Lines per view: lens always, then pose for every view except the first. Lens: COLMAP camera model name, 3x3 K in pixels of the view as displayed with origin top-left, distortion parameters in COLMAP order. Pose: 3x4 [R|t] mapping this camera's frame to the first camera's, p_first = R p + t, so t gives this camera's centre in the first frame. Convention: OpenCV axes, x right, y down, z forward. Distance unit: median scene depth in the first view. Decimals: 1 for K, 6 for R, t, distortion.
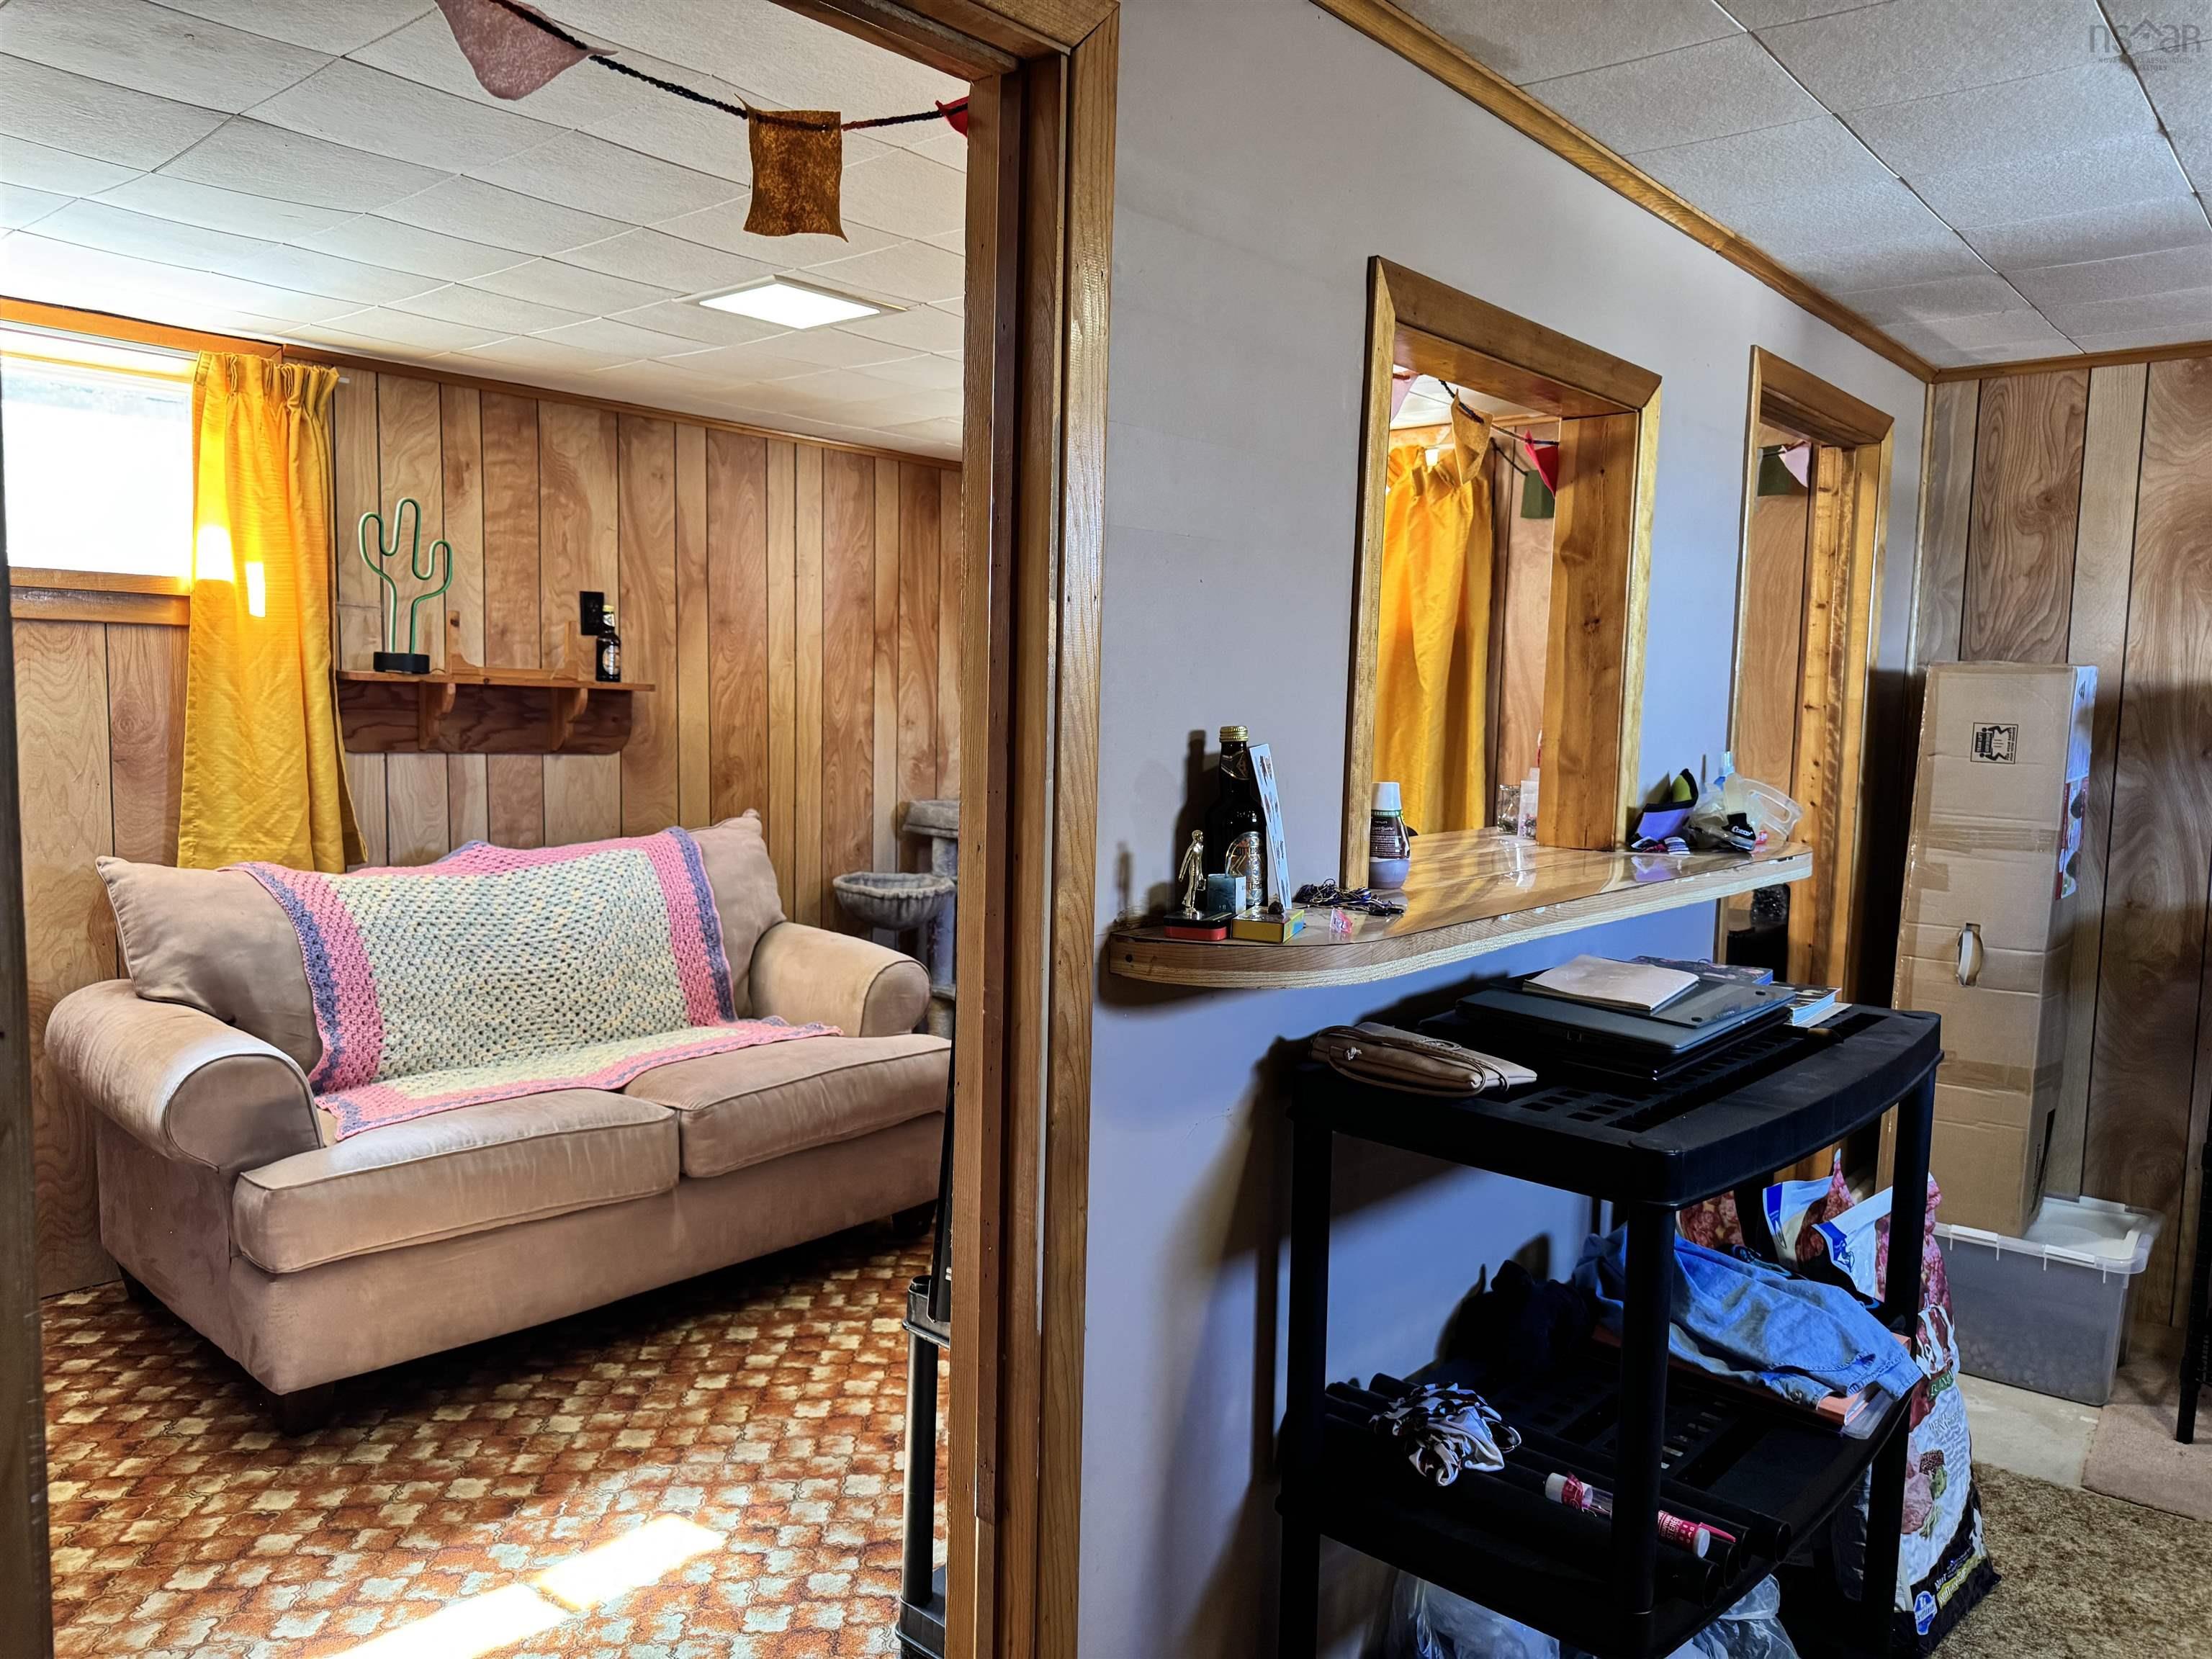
lens RADIAL K [[1573.3, 0, 1101.4], [0, 1573.3, 843.2], [0, 0, 1]] dist [0.067257, -0.073220]
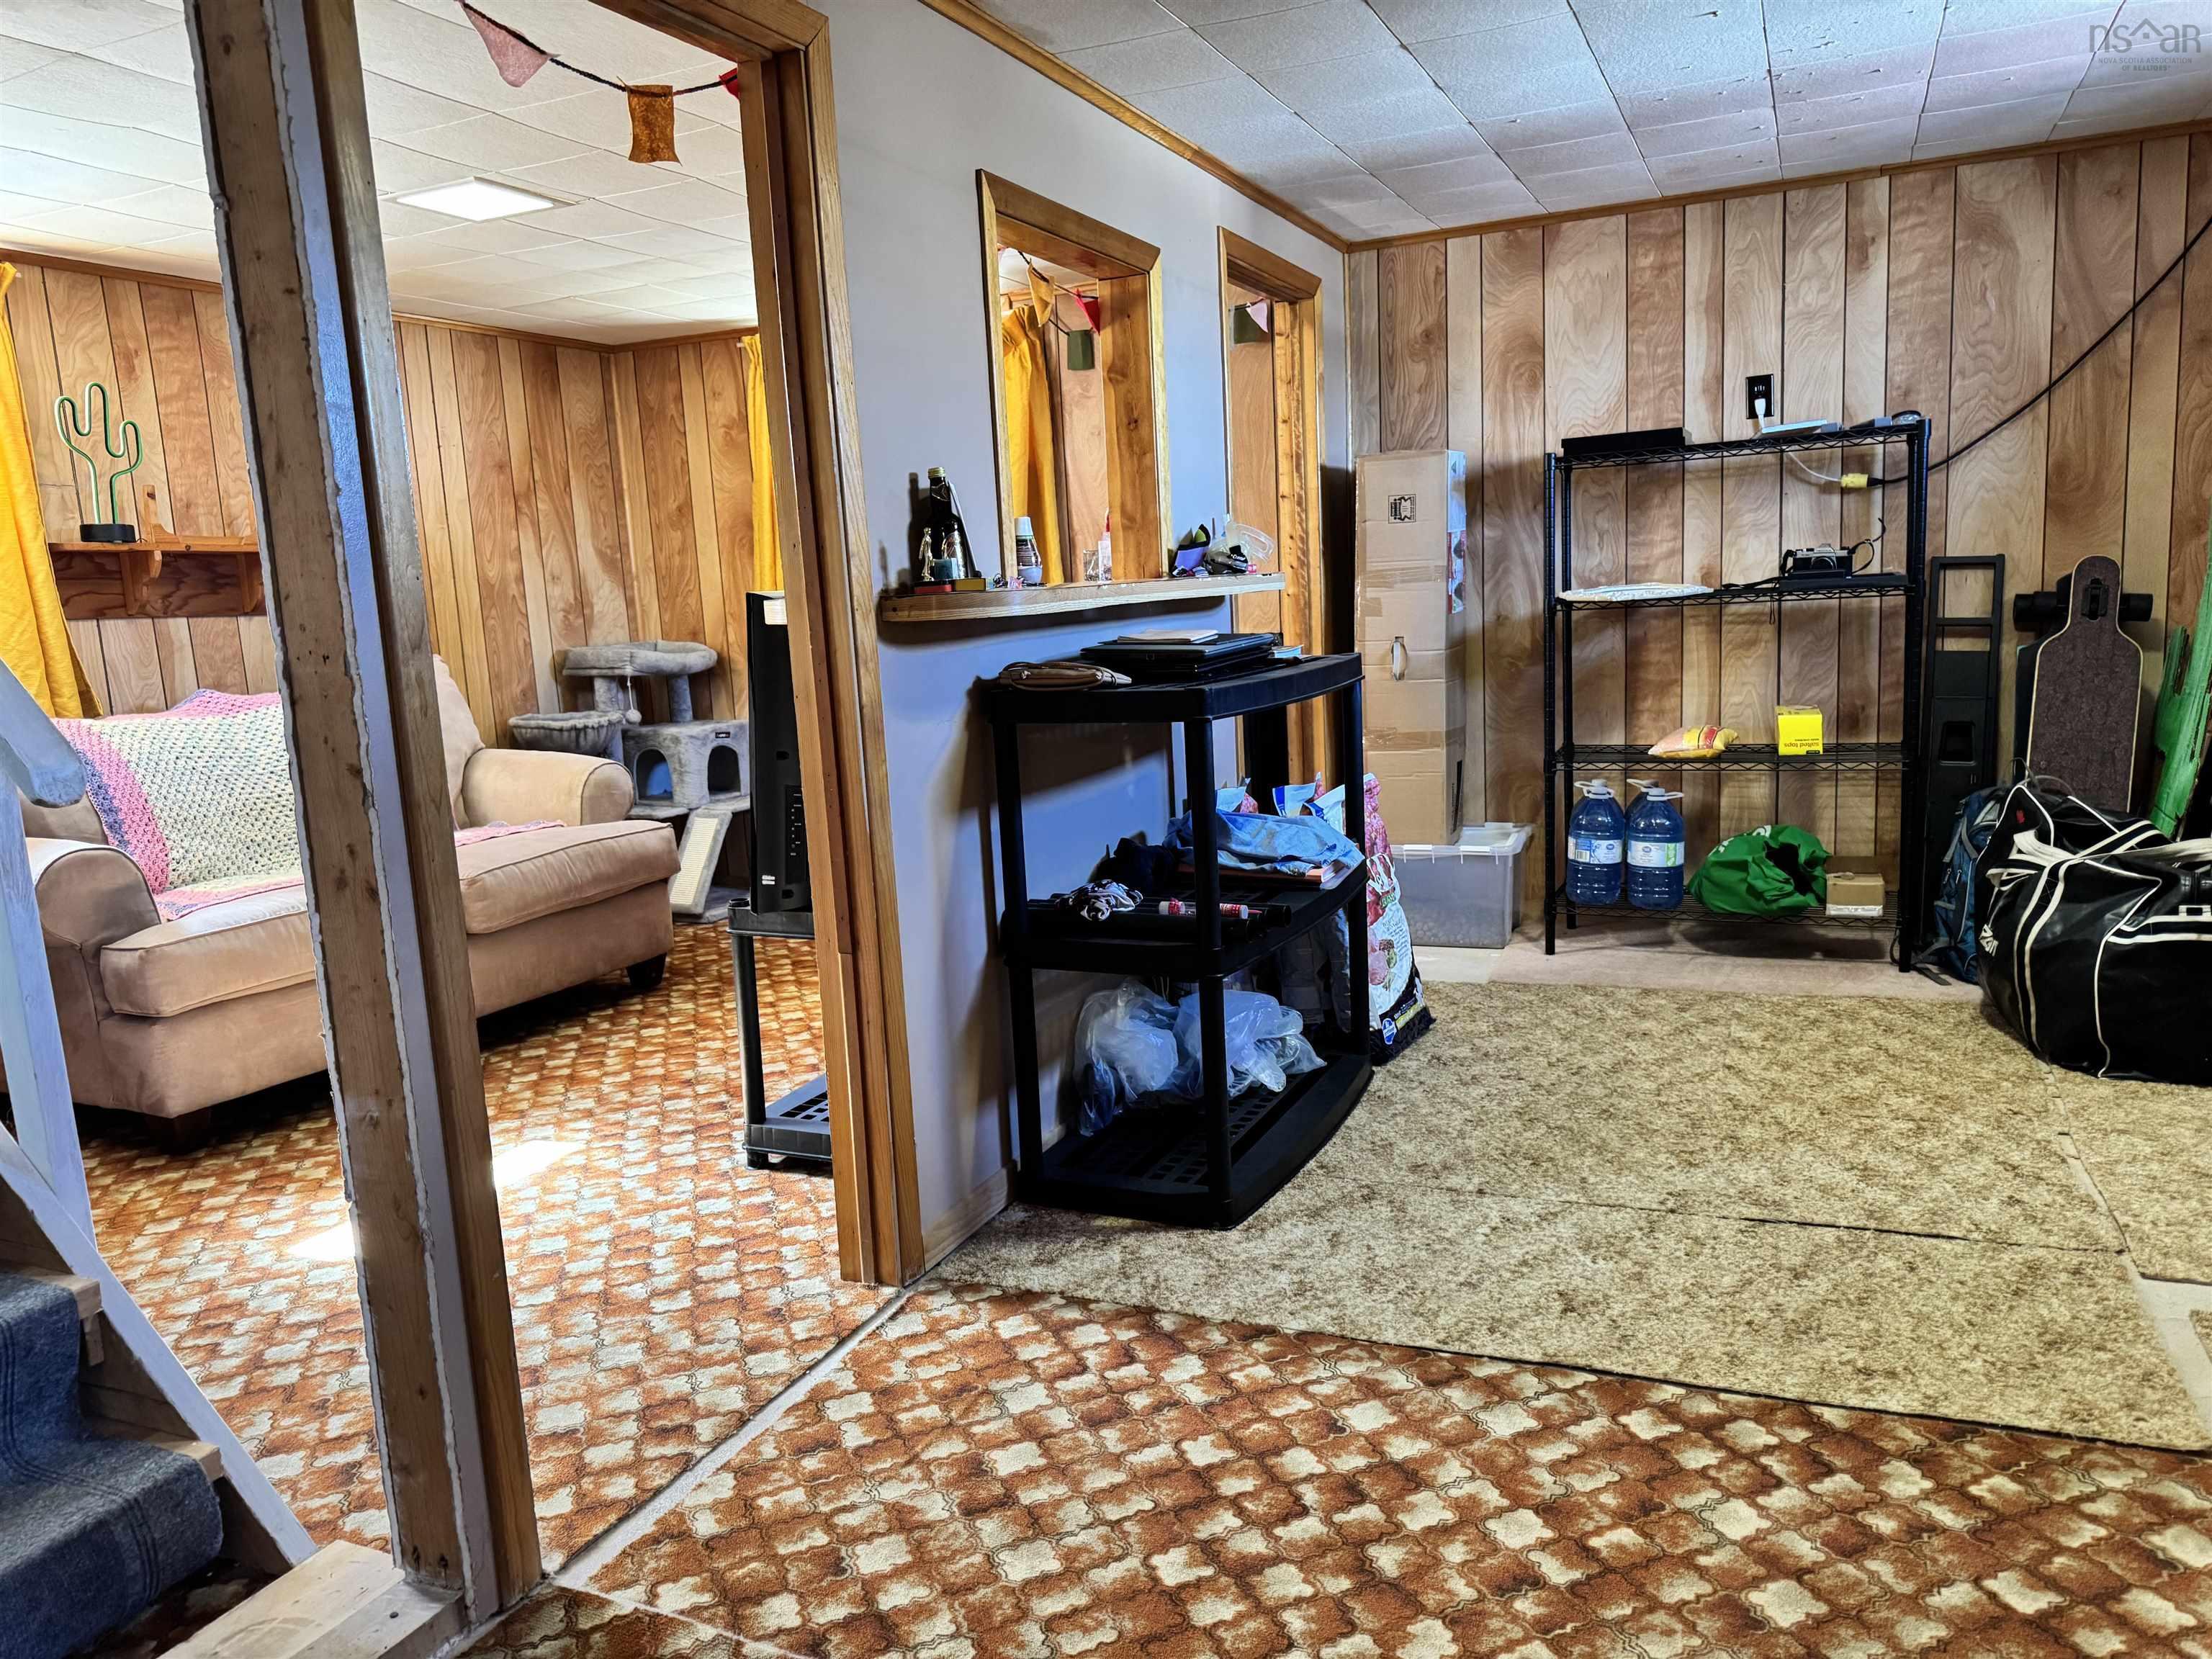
lens RADIAL K [[1573.3, 0, 1108.6], [0, 1573.3, 836.9], [0, 0, 1]] dist [0.067257, -0.073220]
pose [[0.956541, -0.117883, 0.266707, -0.106946], [0.101593, 0.992061, 0.074124, 0.095143], [-0.273327, -0.043807, 0.960923, -0.303382]]
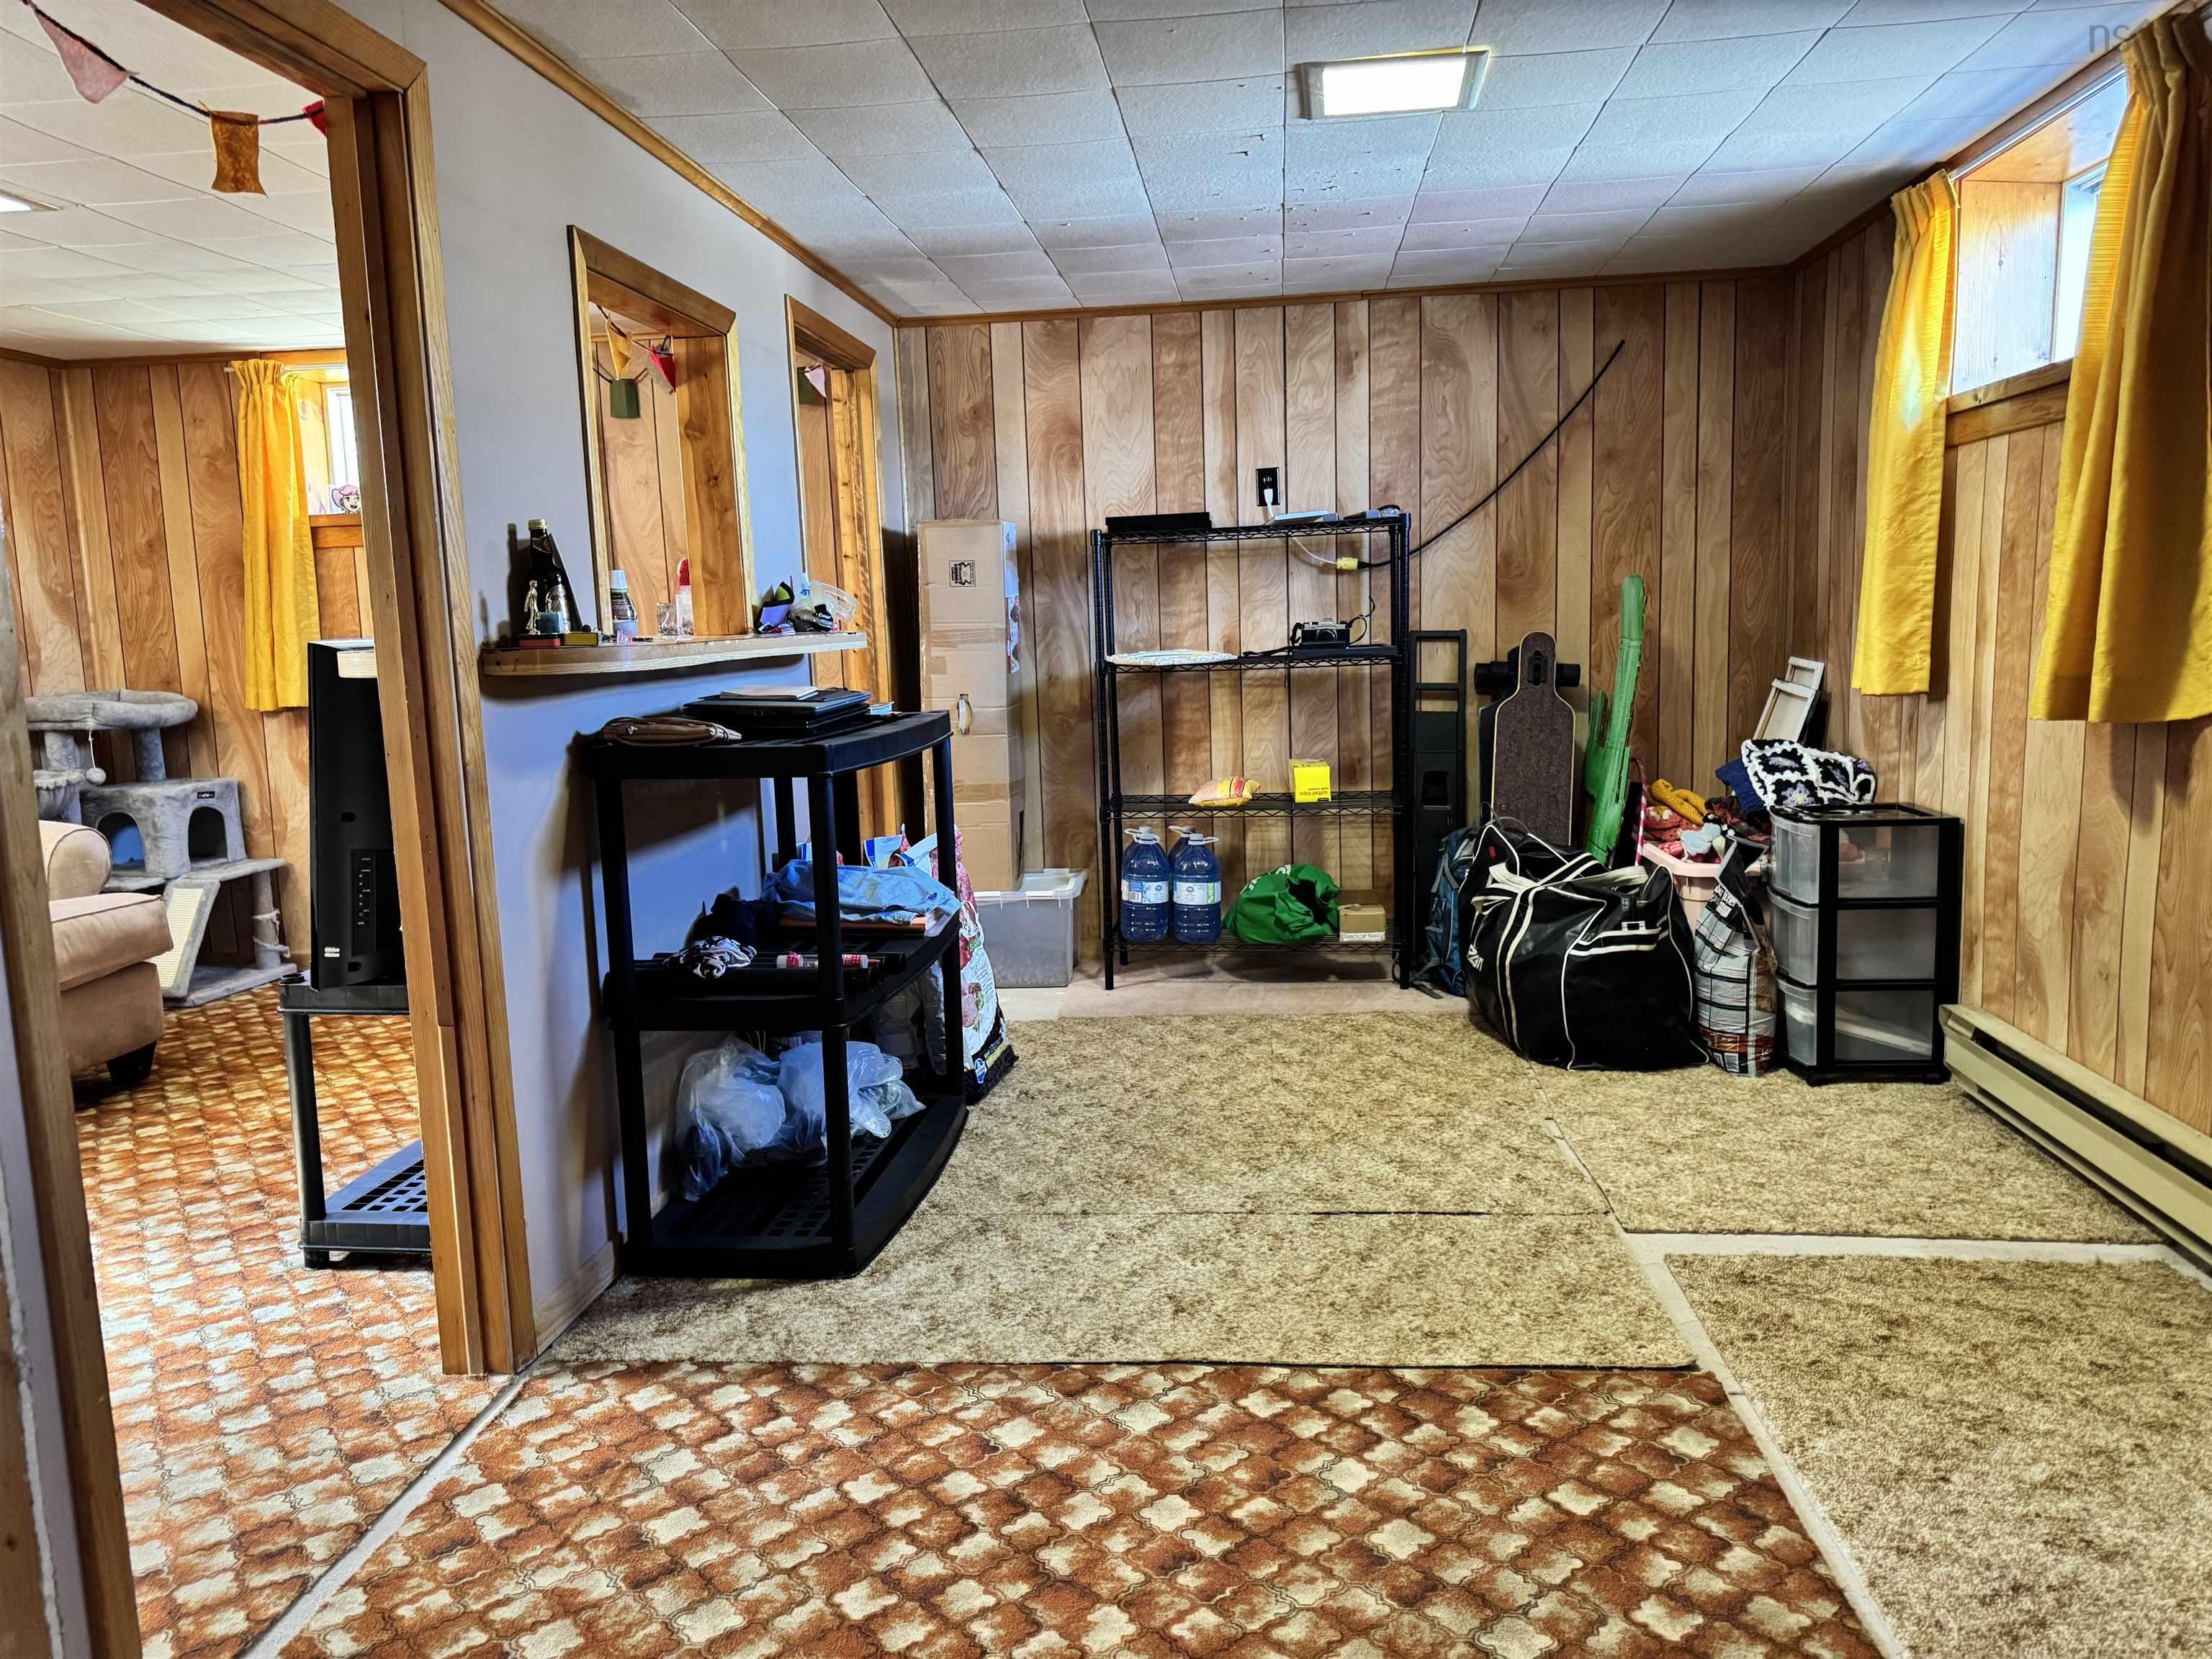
lens RADIAL K [[1573.3, 0, 1105.6], [0, 1573.3, 826.2], [0, 0, 1]] dist [0.067257, -0.073220]
pose [[0.827123, -0.123796, 0.548218, -0.171638], [0.104904, 0.992303, 0.065803, 0.088546], [-0.552144, 0.003083, 0.833743, -0.310942]]
